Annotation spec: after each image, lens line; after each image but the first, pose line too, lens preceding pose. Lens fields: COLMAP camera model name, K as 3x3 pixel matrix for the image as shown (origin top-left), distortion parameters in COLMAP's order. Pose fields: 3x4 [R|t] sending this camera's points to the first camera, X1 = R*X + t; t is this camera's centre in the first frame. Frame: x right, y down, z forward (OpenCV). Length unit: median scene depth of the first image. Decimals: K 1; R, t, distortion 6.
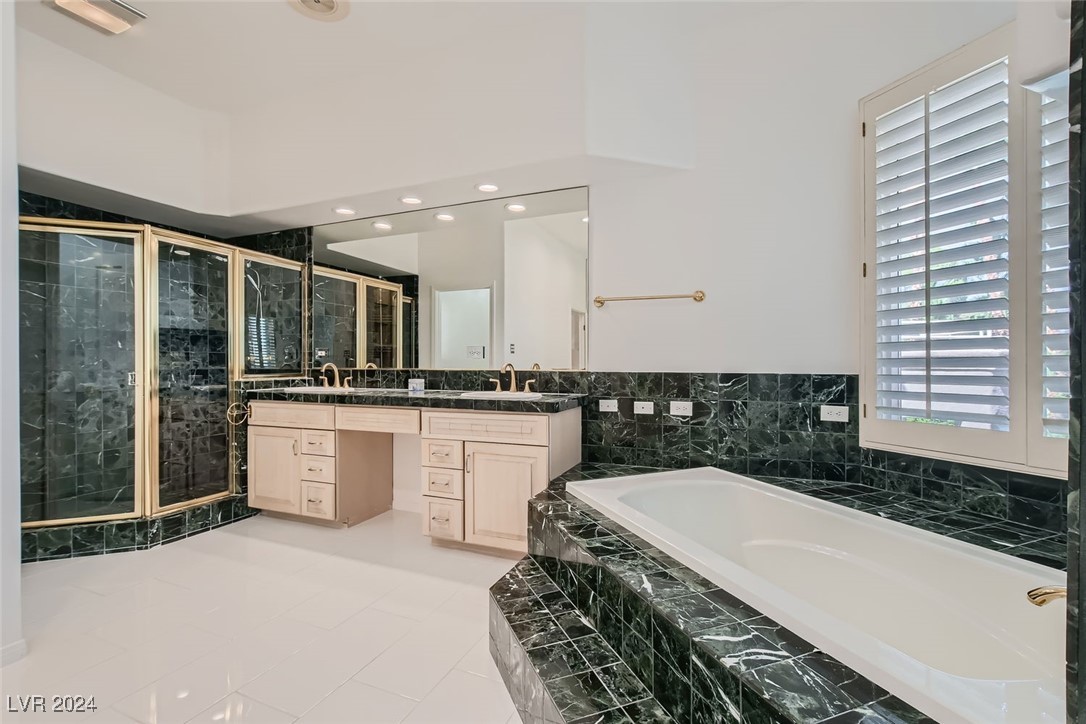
lens RADIAL K [[472.9, 0, 551.9], [0, 472.9, 366.1], [0, 0, 1]] dist [0.006204, -0.003125]
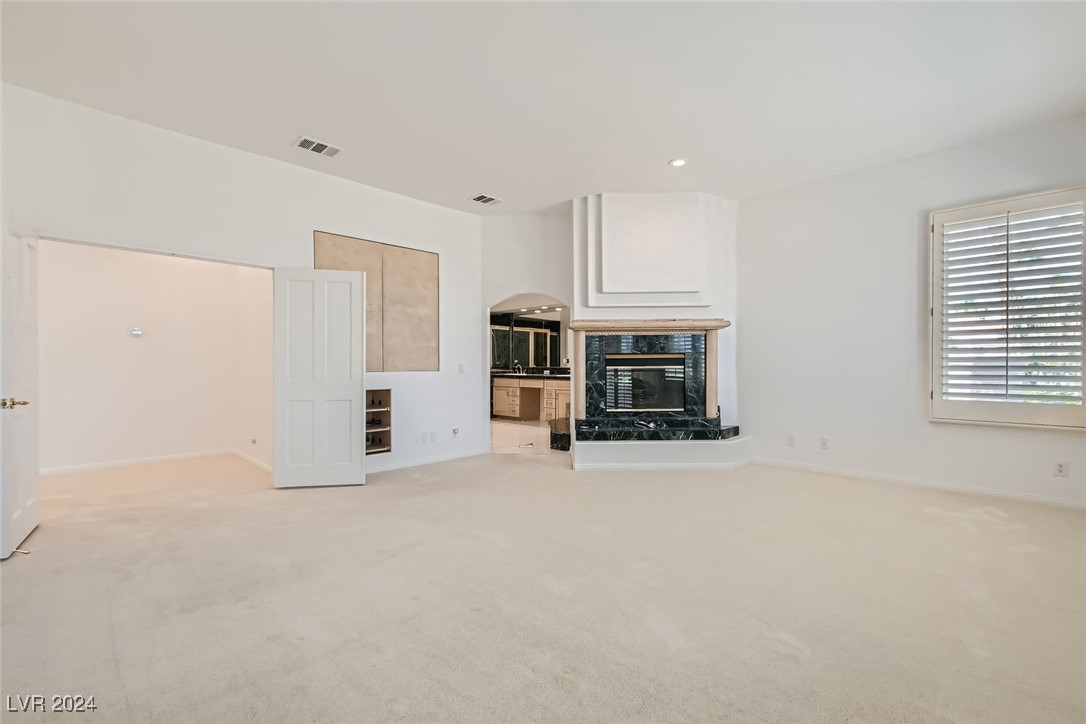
lens RADIAL K [[472.9, 0, 545.6], [0, 472.9, 367.9], [0, 0, 1]] dist [0.006204, -0.003125]
pose [[0.920913, 0.000439, -0.389769, 0.949472], [0.000371, 0.999998, 0.002003, 0.007291], [0.389769, -0.001990, 0.920910, -1.869467]]
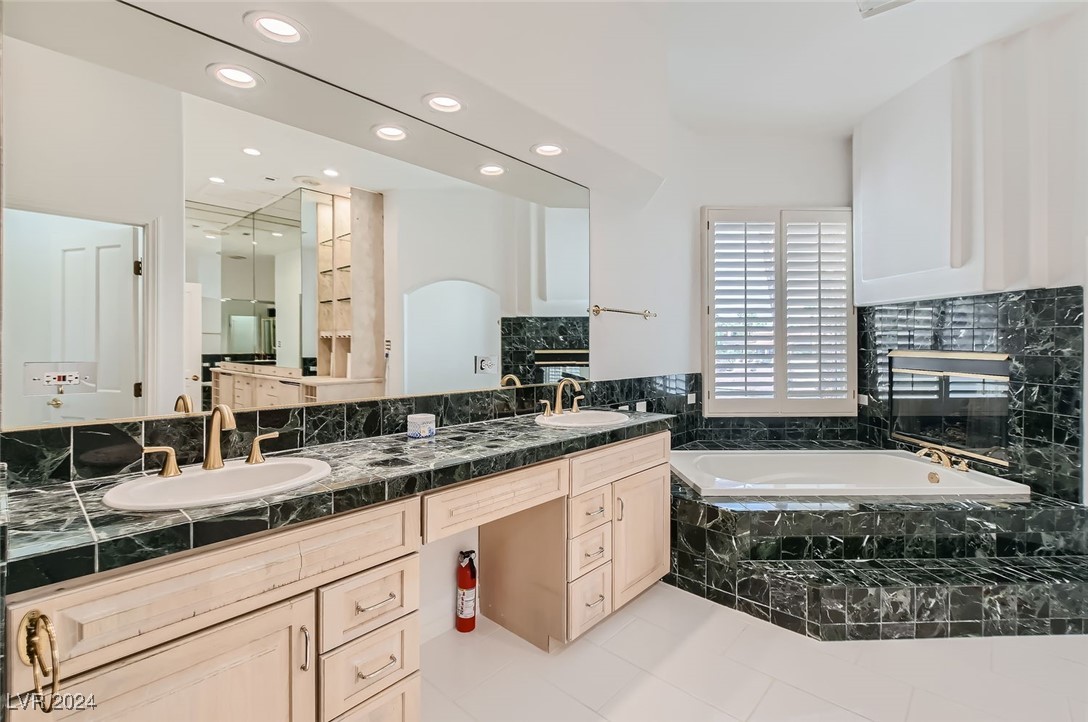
lens RADIAL K [[473.8, 0, 553.9], [0, 473.8, 351.2], [0, 0, 1]] dist [0.006204, -0.003125]
pose [[0.341771, -0.007726, 0.939752, -0.917220], [0.005479, 0.999966, 0.006228, -0.061451], [-0.939767, 0.003020, 0.341801, 0.795261]]
